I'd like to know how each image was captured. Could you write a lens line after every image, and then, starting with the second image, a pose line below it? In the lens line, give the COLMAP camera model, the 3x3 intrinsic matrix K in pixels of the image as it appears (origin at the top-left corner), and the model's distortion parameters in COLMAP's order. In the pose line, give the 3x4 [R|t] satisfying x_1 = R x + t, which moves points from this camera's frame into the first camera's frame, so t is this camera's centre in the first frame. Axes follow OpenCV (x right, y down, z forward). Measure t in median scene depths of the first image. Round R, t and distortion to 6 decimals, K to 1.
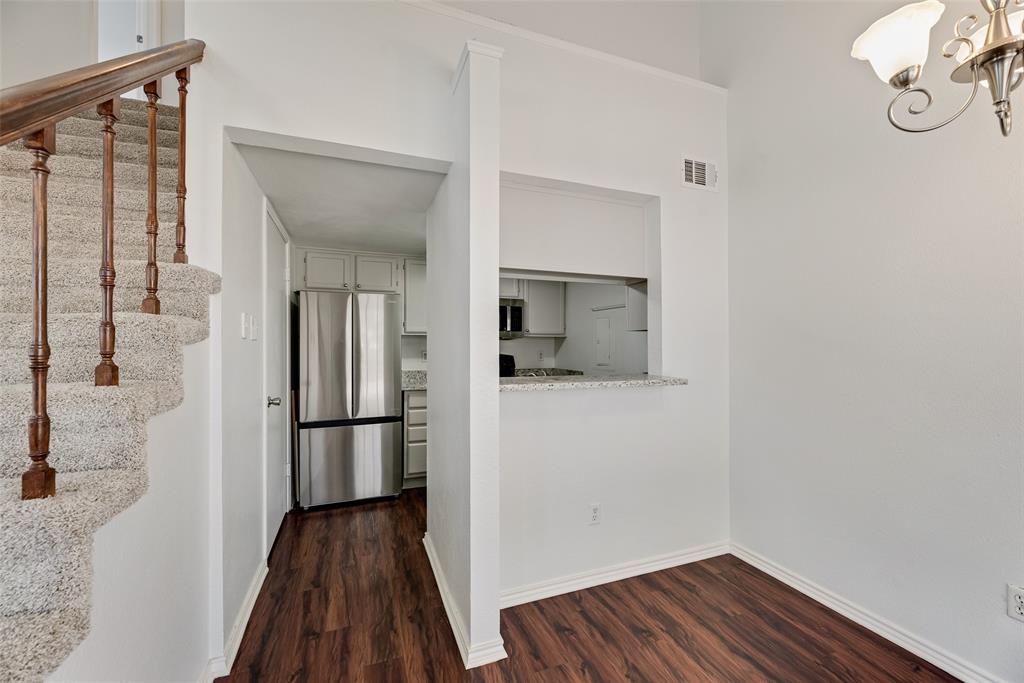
lens RADIAL K [[416.1, 0, 514.3], [0, 416.1, 343.6], [0, 0, 1]] dist [0.001319, 0.000011]
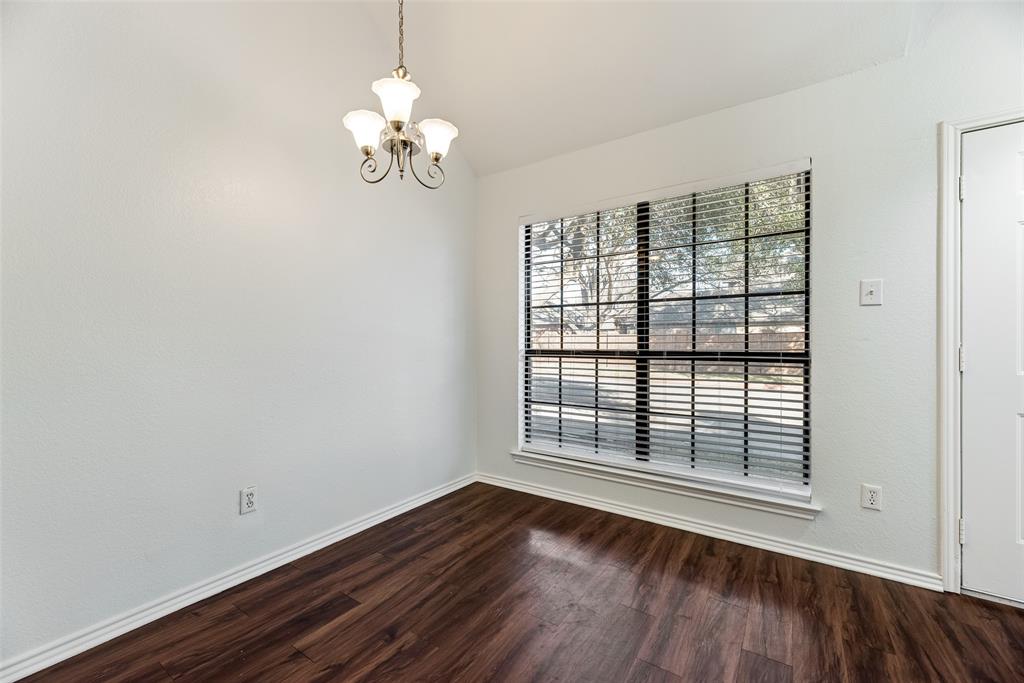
lens RADIAL K [[410.4, 0, 511.9], [0, 410.4, 346.0], [0, 0, 1]] dist [0.002939, 0.000049]
pose [[-0.568012, -0.001062, 0.823020, -0.247014], [-0.003336, 0.999994, -0.001013, 0.082355], [-0.823013, -0.003321, -0.568012, 0.734700]]
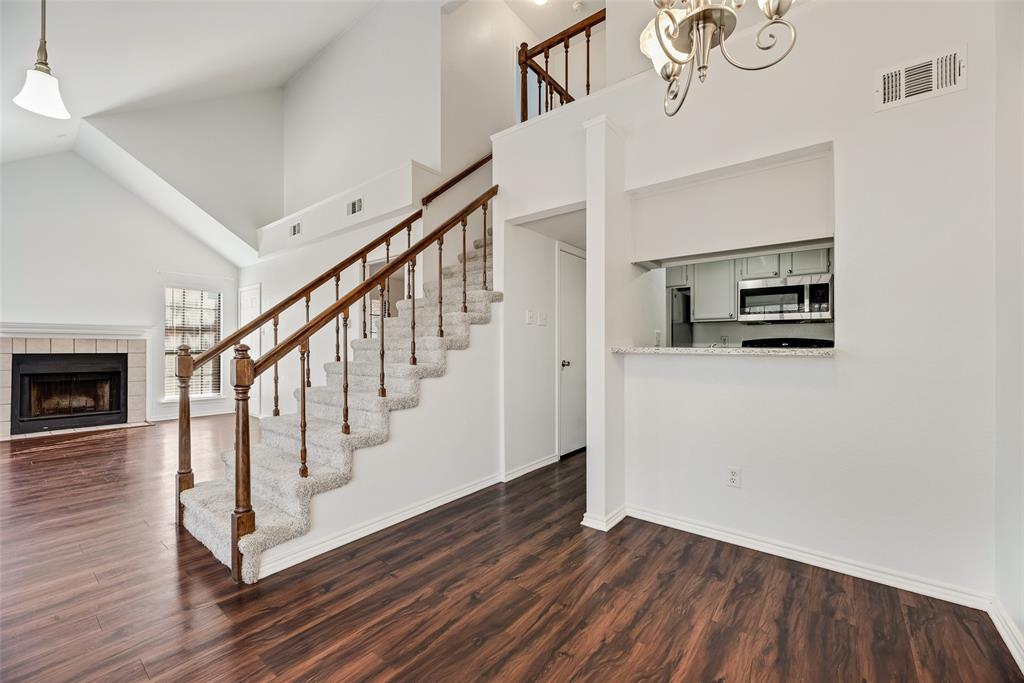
lens RADIAL K [[410.4, 0, 511.9], [0, 410.4, 346.0], [0, 0, 1]] dist [0.002939, 0.000049]
pose [[0.508451, 0.000071, -0.861091, 0.811557], [0.003894, 0.999990, 0.002381, 0.074531], [0.861082, -0.004564, 0.508446, -0.009744]]
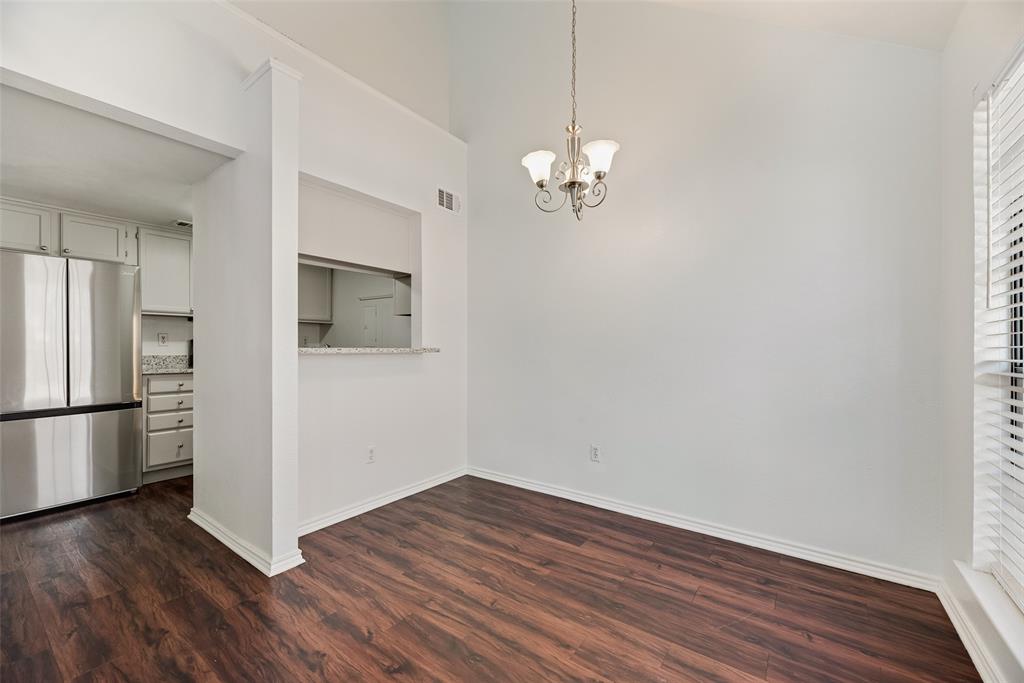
lens RADIAL K [[410.4, 0, 511.9], [0, 410.4, 346.0], [0, 0, 1]] dist [0.002939, 0.000049]
pose [[0.839867, 0.002691, 0.542786, -0.129429], [-0.006566, 0.999965, 0.005202, 0.068983], [-0.542753, -0.007932, 0.839855, -0.289684]]
